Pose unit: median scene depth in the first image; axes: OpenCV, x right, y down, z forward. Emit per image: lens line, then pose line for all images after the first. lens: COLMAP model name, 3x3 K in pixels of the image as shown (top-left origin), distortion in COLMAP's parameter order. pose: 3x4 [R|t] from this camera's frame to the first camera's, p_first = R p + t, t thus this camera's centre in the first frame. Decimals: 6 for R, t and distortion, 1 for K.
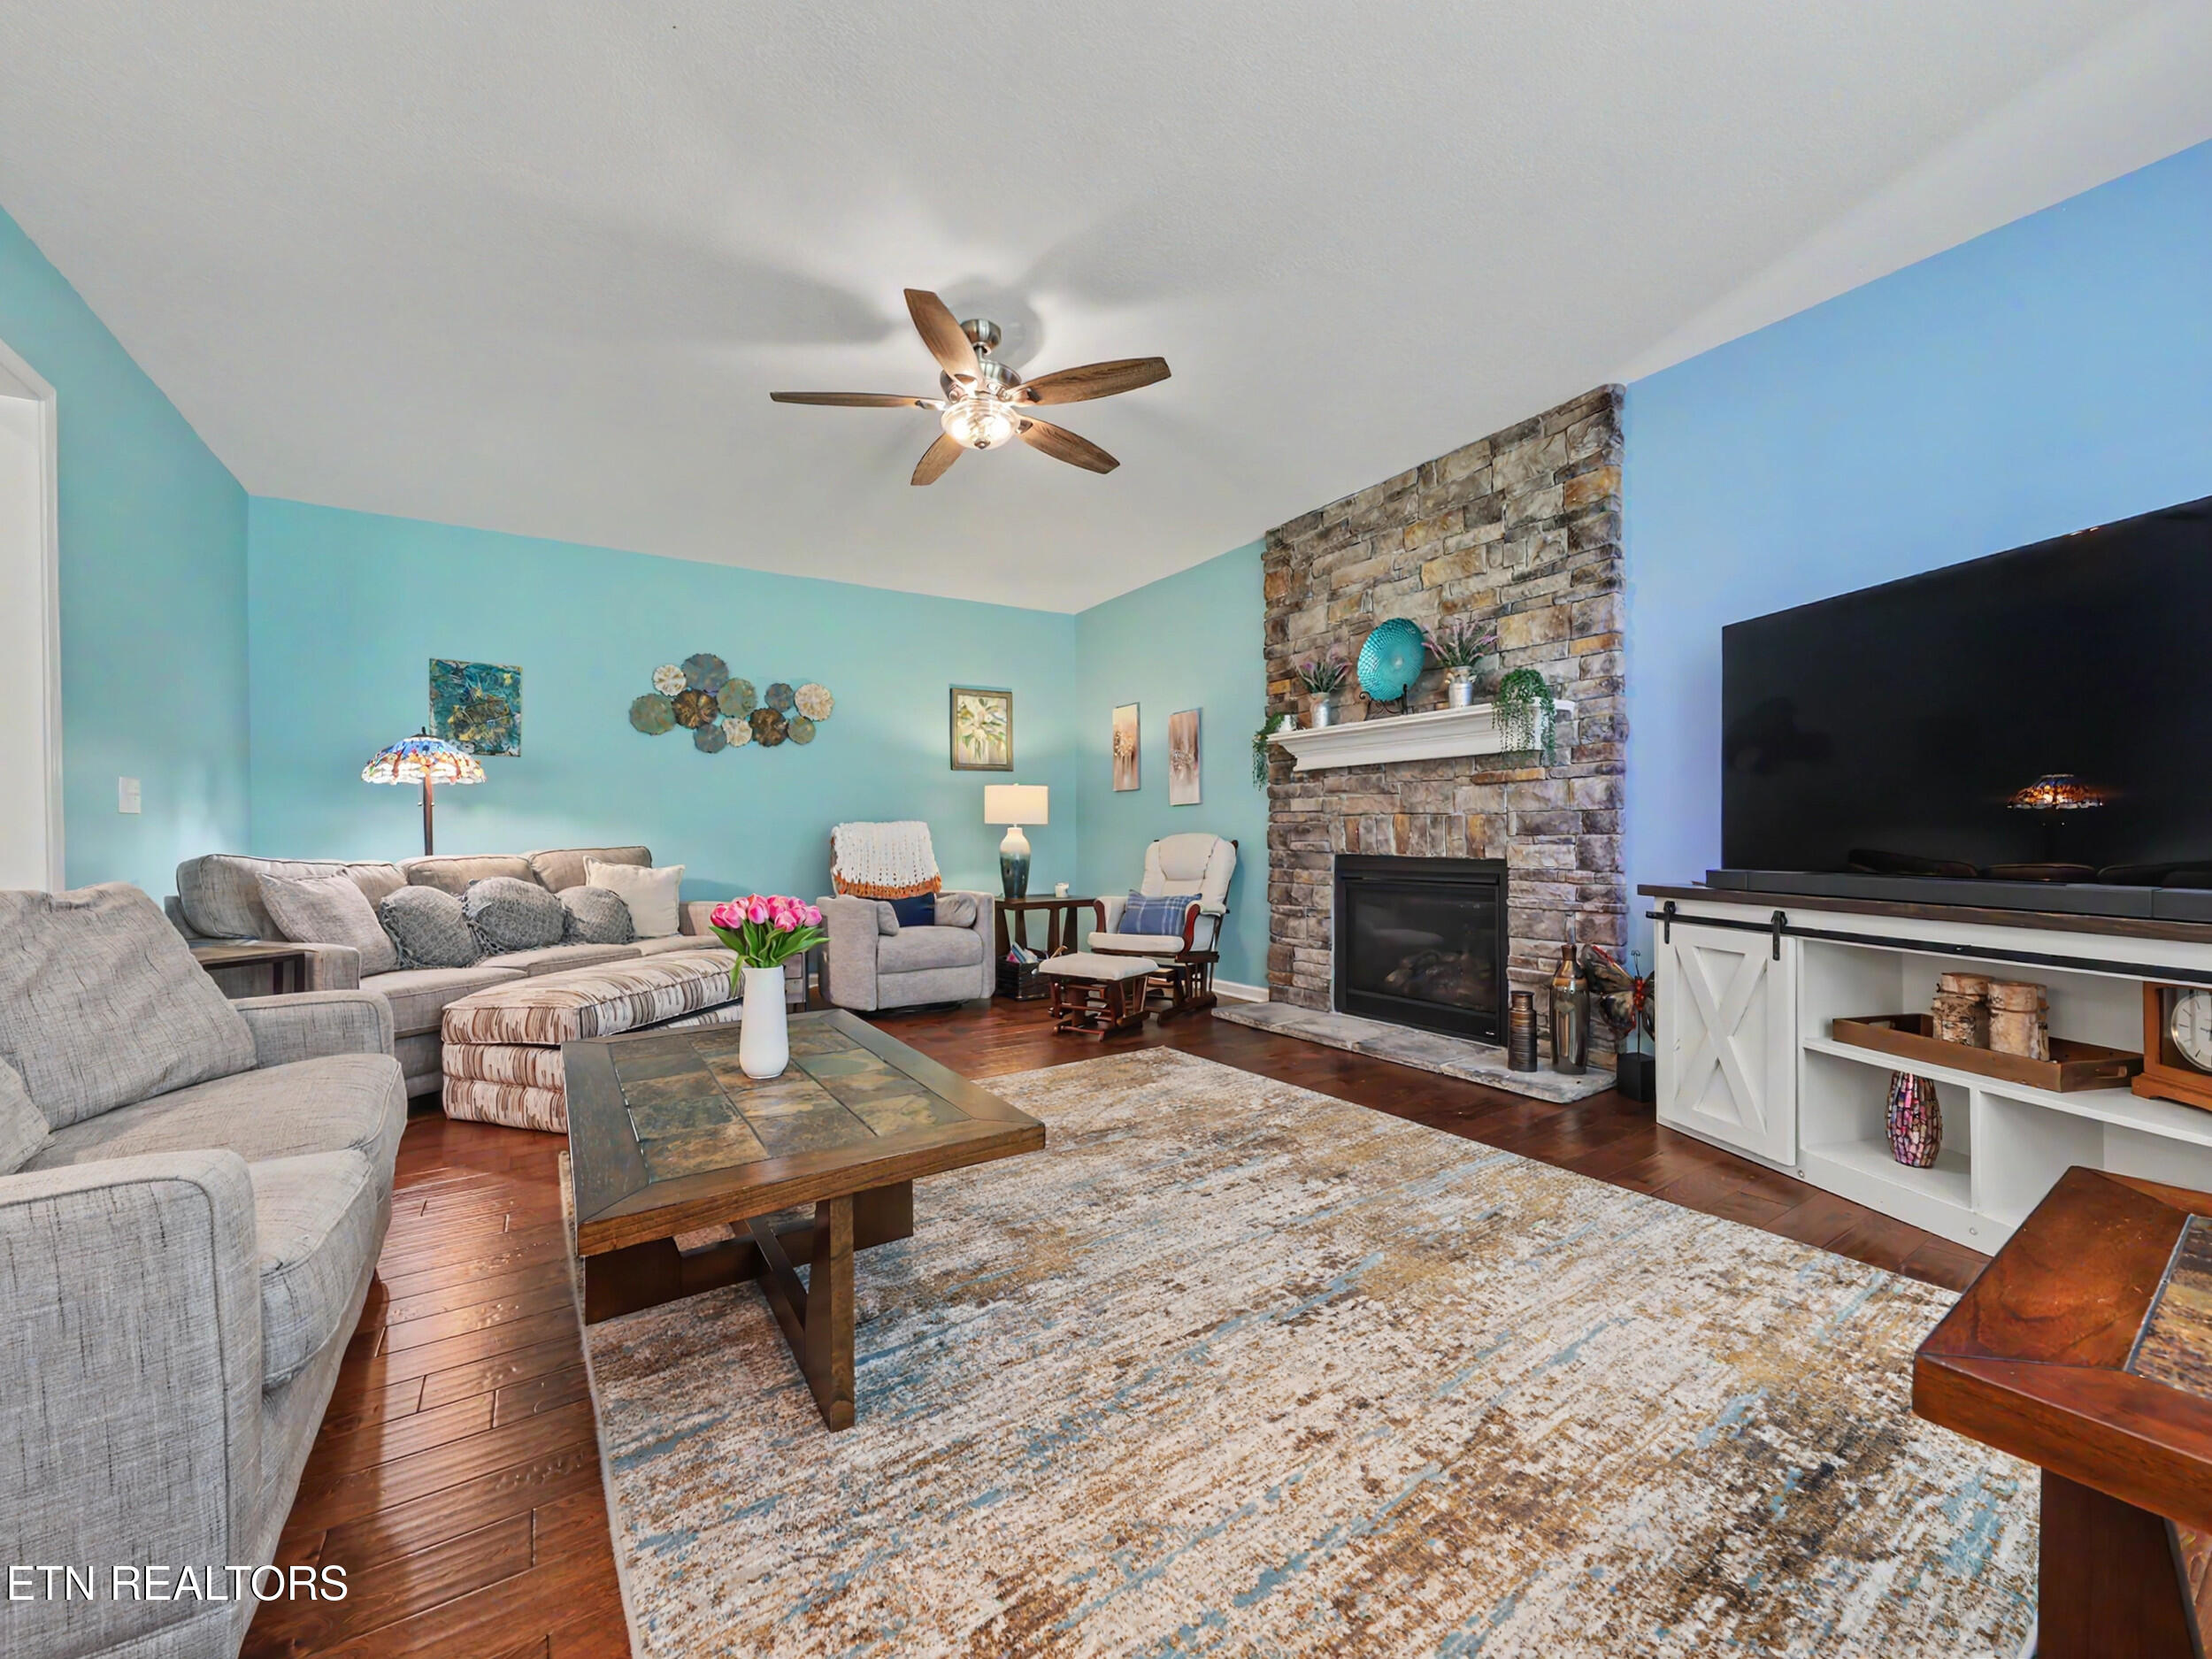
lens RADIAL K [[873.4, 0, 1114.0], [0, 873.4, 829.1], [0, 0, 1]] dist [-0.003348, 0.001758]
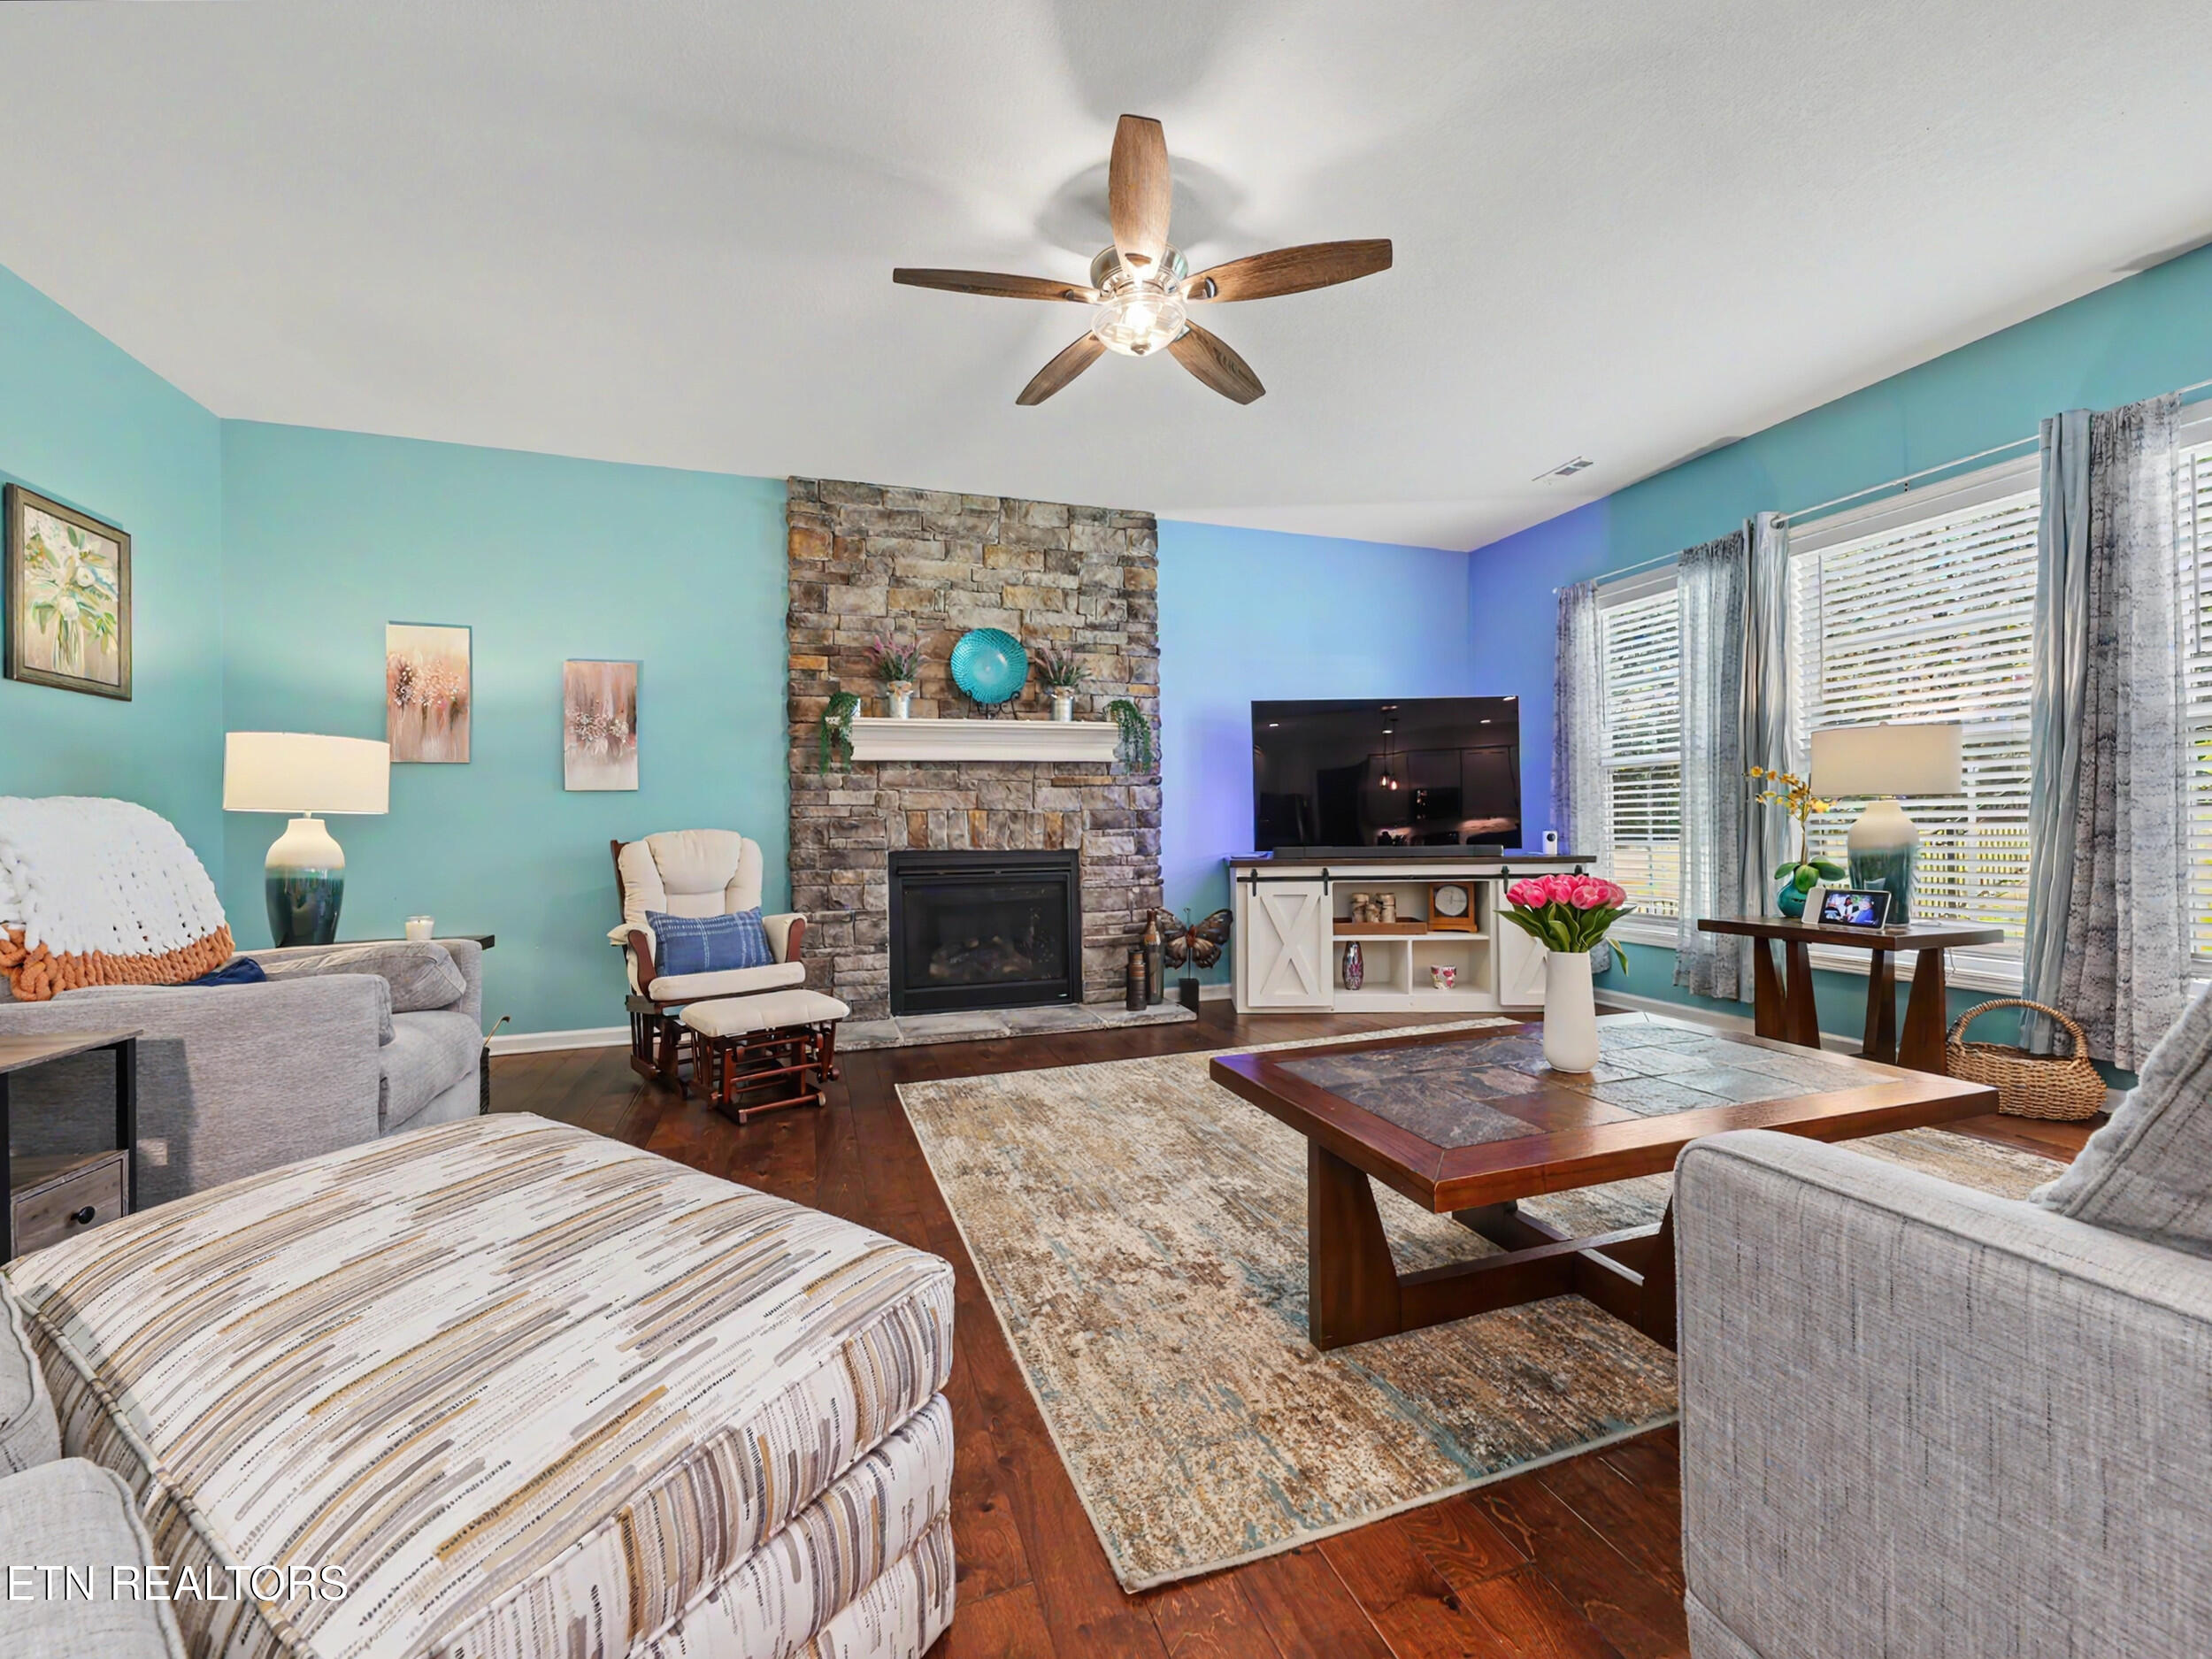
lens RADIAL K [[873.4, 0, 1107.9], [0, 873.4, 810.9], [0, 0, 1]] dist [-0.003348, 0.001758]
pose [[0.272492, 0.026694, 0.961788, -0.702484], [0.005803, 0.999551, -0.029386, 0.016924], [-0.962141, 0.013589, 0.272214, 0.600033]]
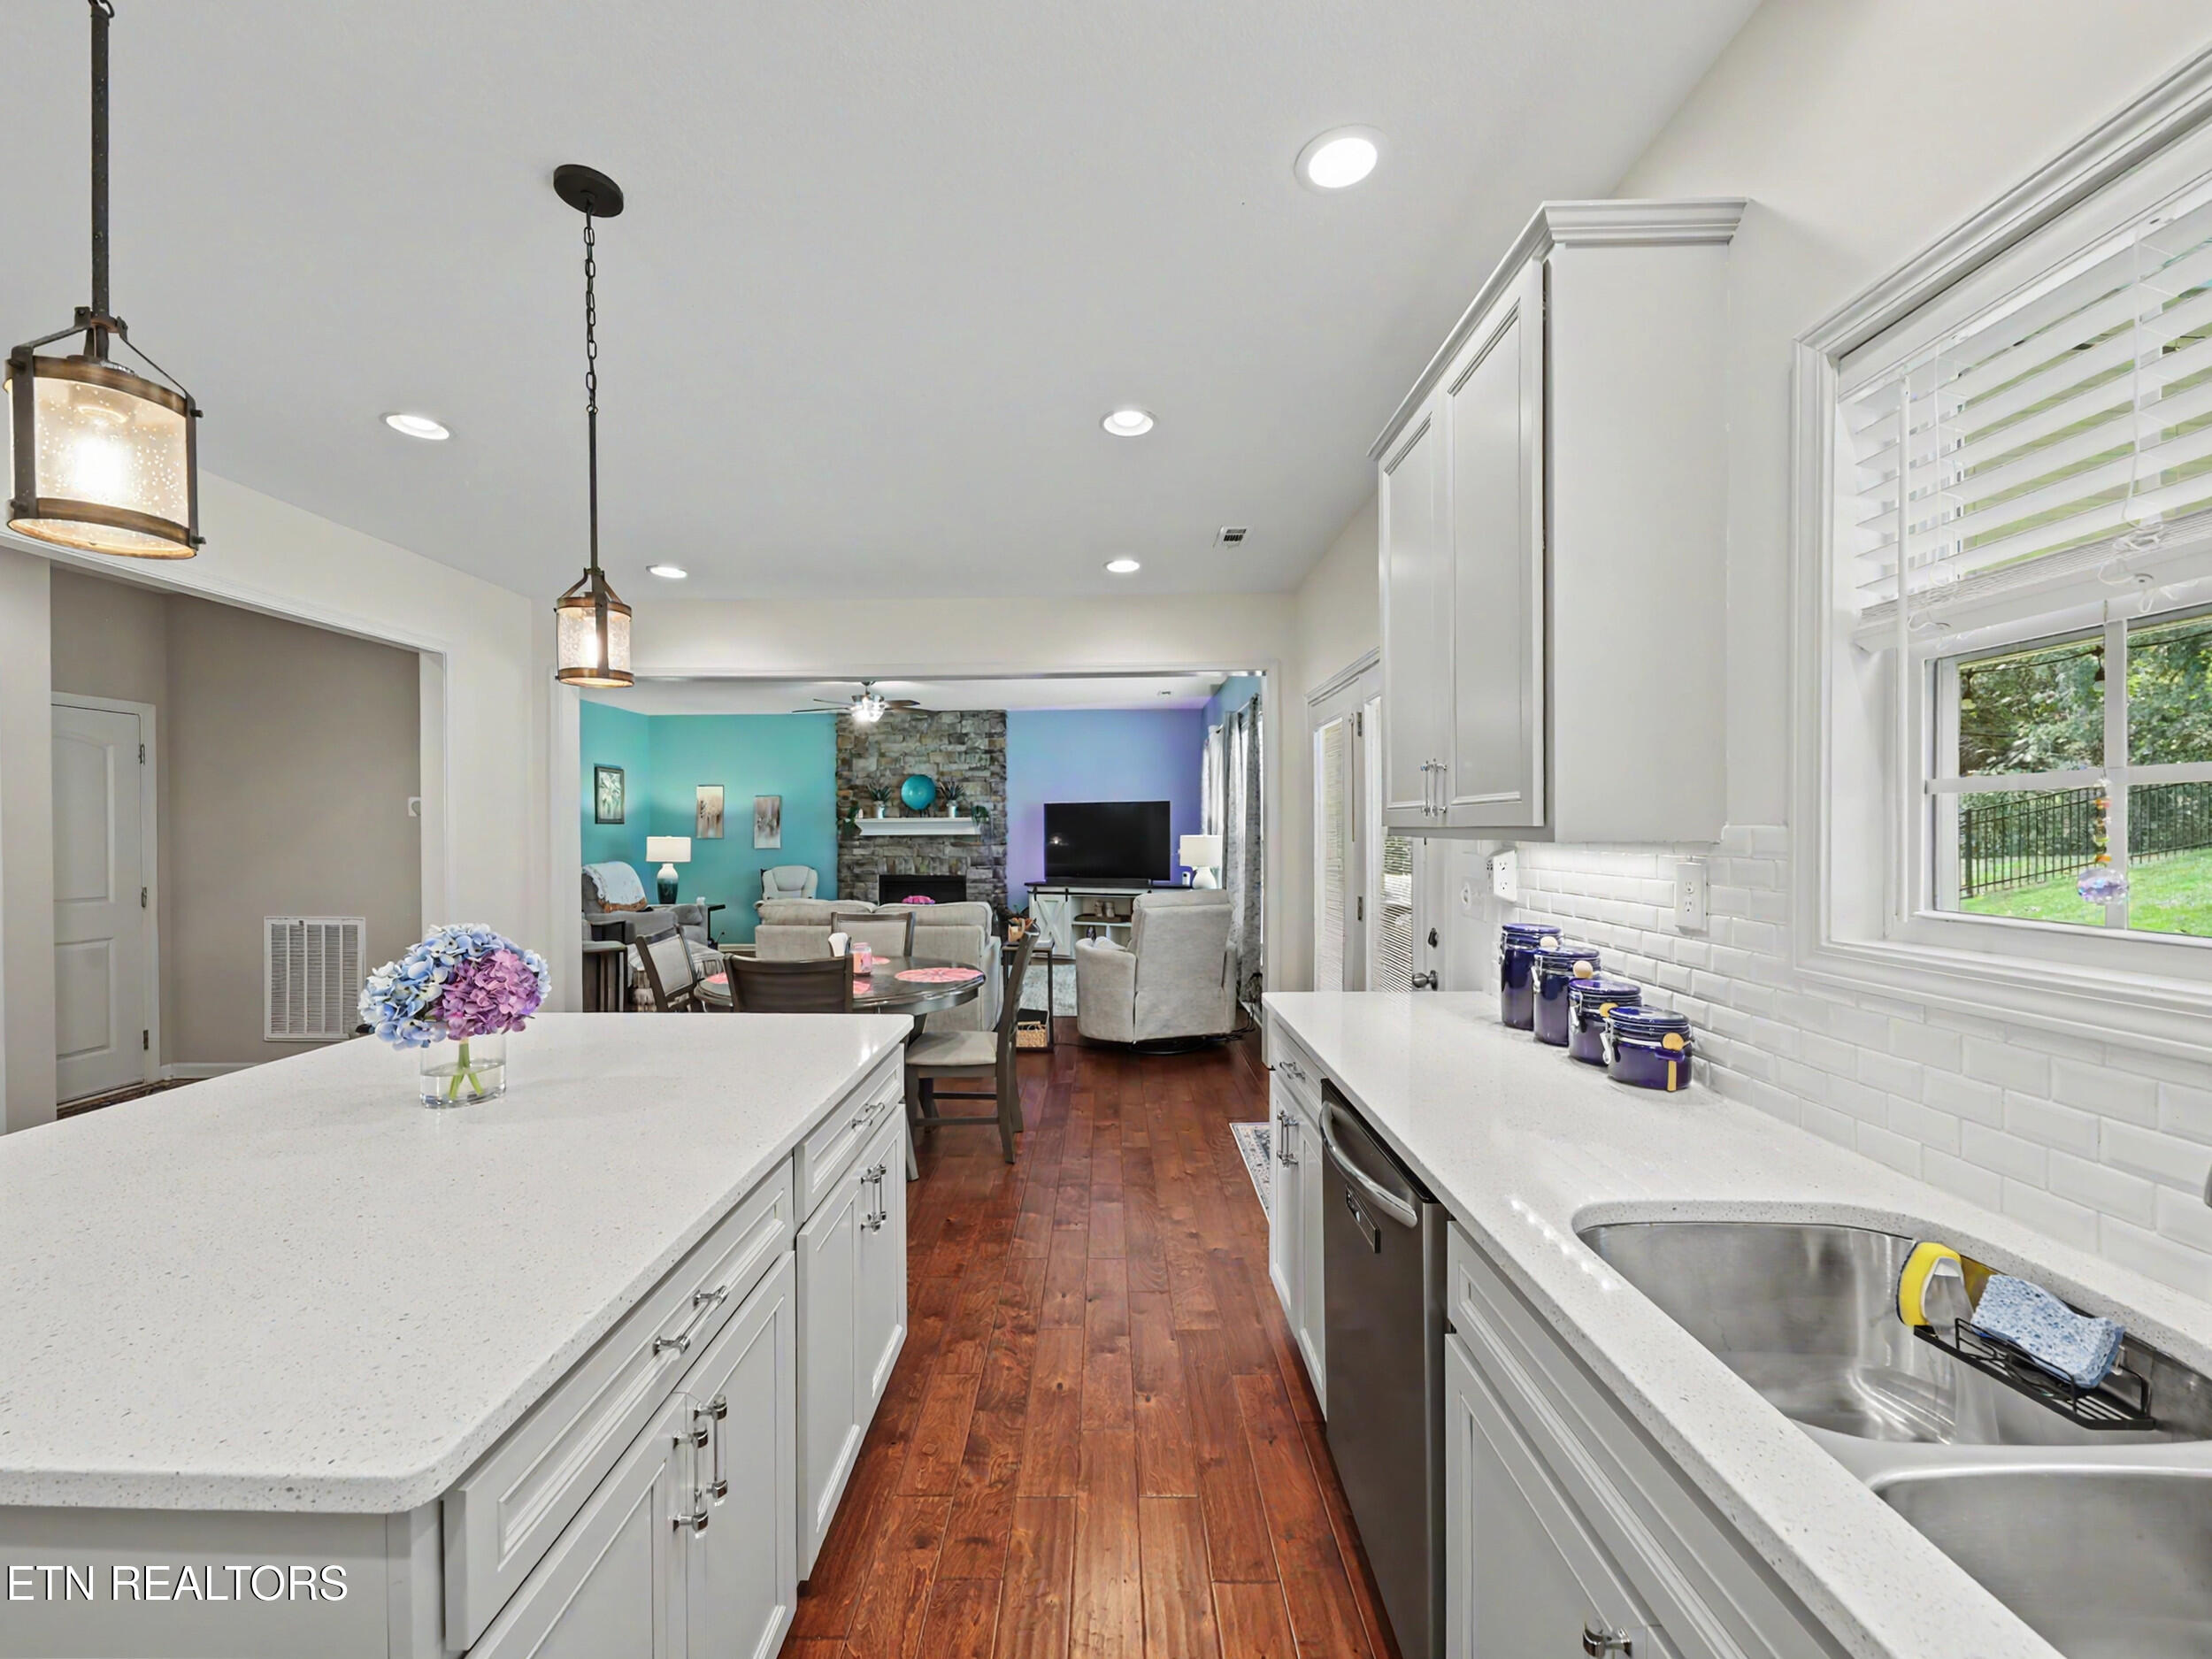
lens RADIAL K [[873.4, 0, 1095.1], [0, 873.4, 834.7], [0, 0, 1]] dist [-0.003348, 0.001758]
pose [[0.587670, 0.003822, 0.809092, -1.375607], [-0.003932, 0.999991, -0.001868, -0.079988], [-0.809092, -0.002084, 0.587679, -0.810301]]
